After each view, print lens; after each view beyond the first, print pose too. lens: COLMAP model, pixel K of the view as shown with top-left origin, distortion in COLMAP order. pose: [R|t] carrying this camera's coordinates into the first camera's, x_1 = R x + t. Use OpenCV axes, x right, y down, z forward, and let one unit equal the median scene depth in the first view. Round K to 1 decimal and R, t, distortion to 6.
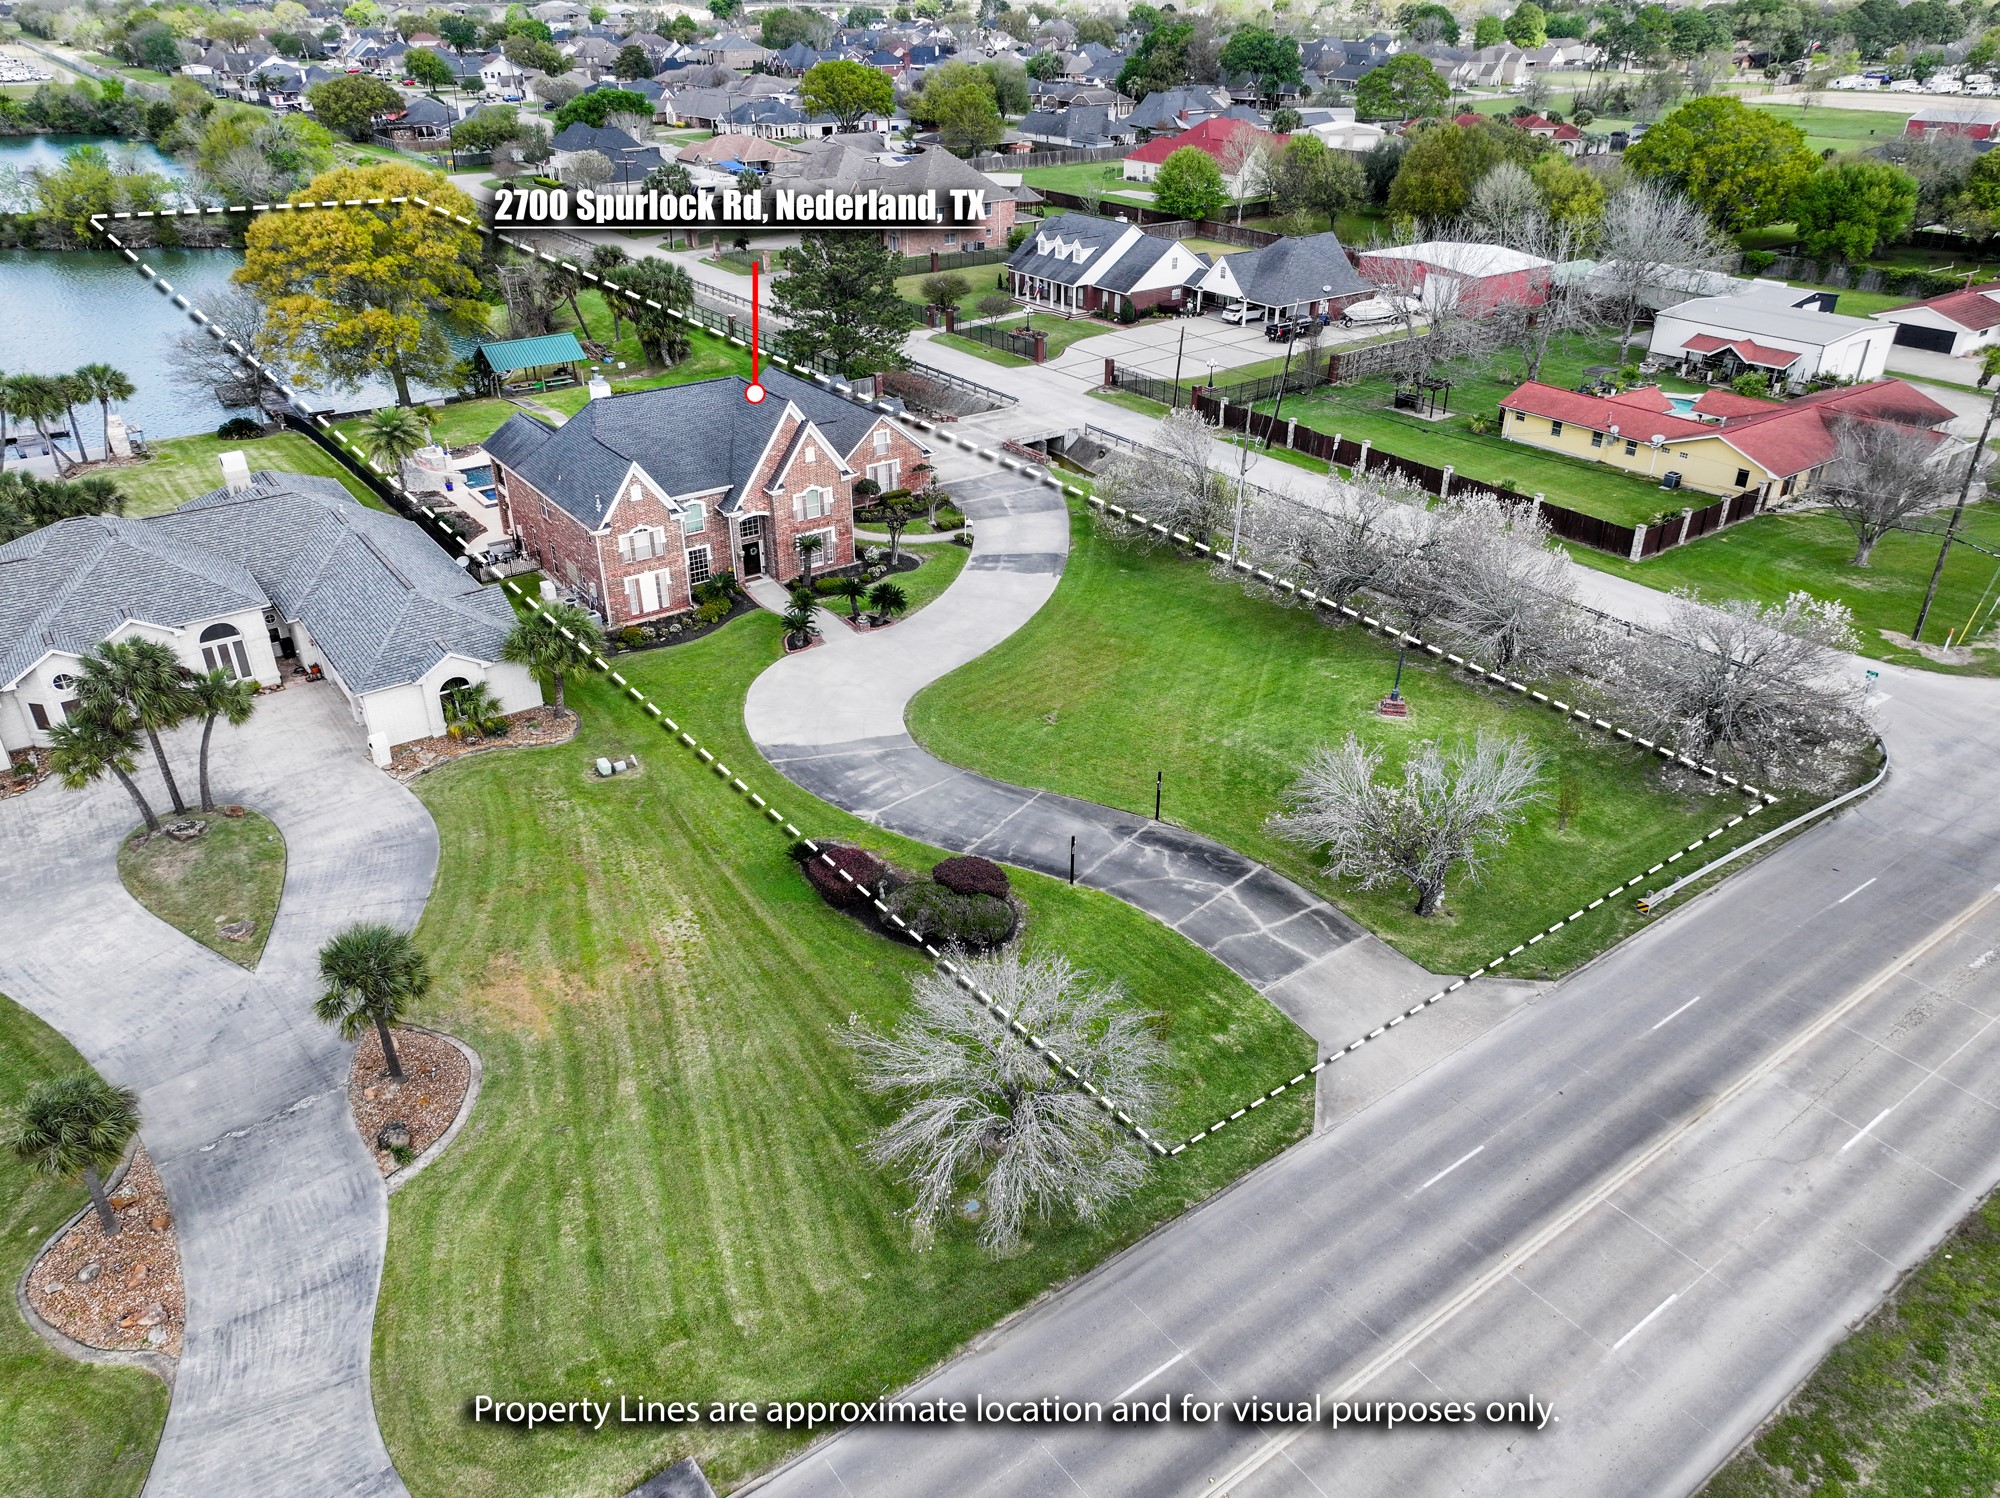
lens RADIAL K [[1384.0, 0, 1000.0], [0, 1384.0, 749.0], [0, 0, 1]] dist [-0.006634, 0.032528]
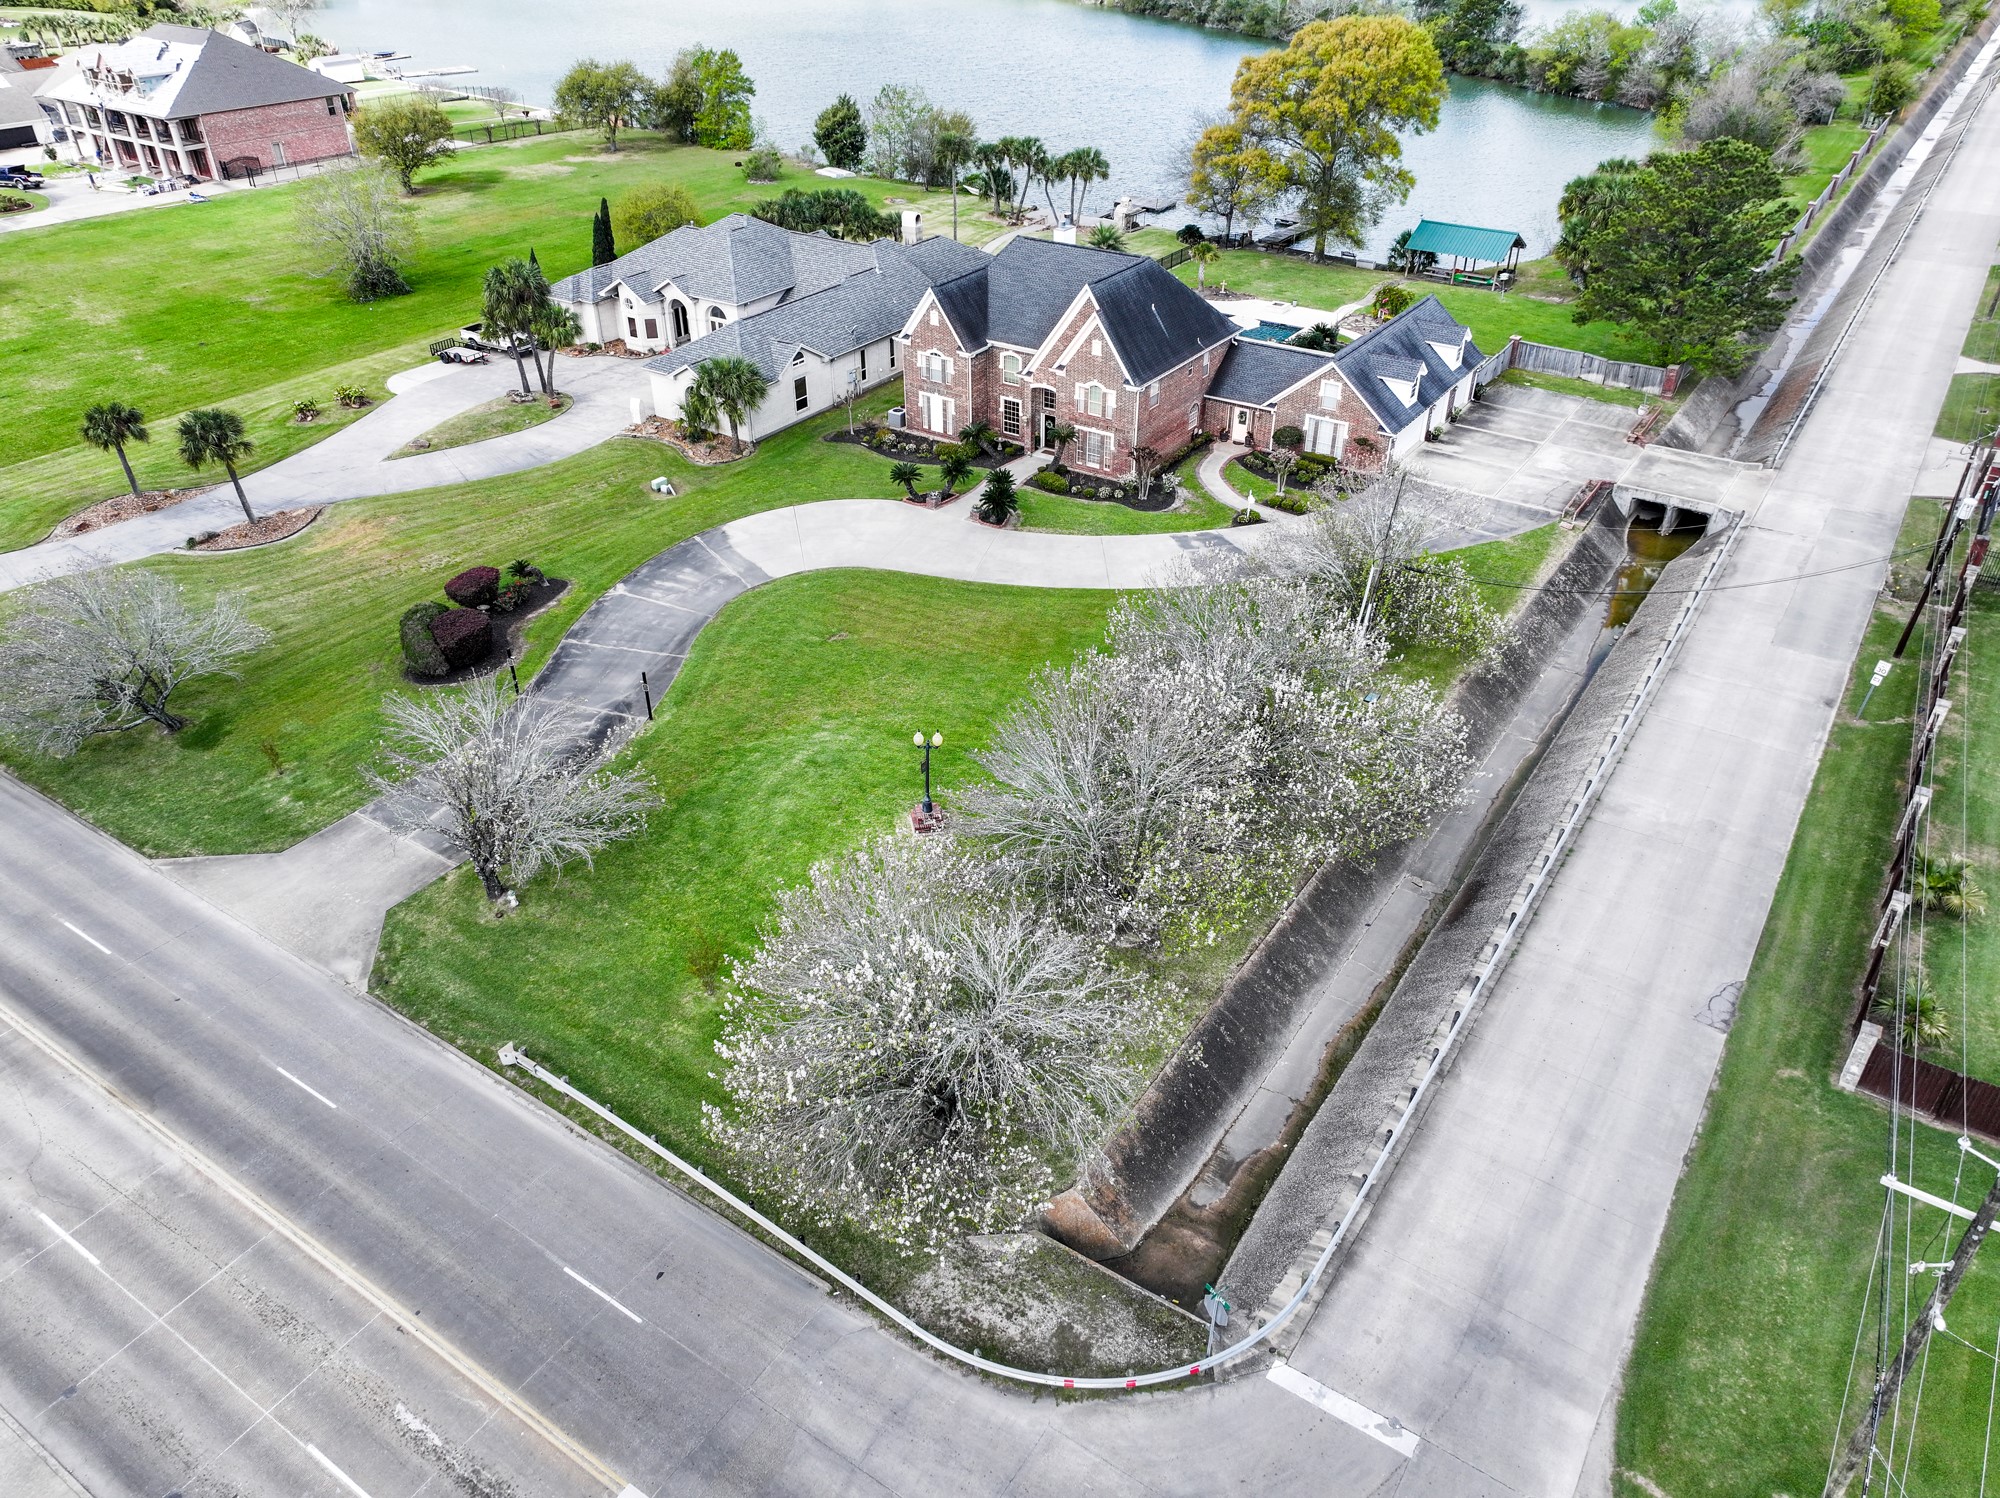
lens RADIAL K [[1384.0, 0, 1000.0], [0, 1384.0, 749.0], [0, 0, 1]] dist [-0.006634, 0.032528]
pose [[0.350574, 0.520691, -0.778446, 0.967604], [-0.458817, 0.820105, 0.341928, -0.378442], [0.816447, 0.237293, 0.526409, 0.690954]]
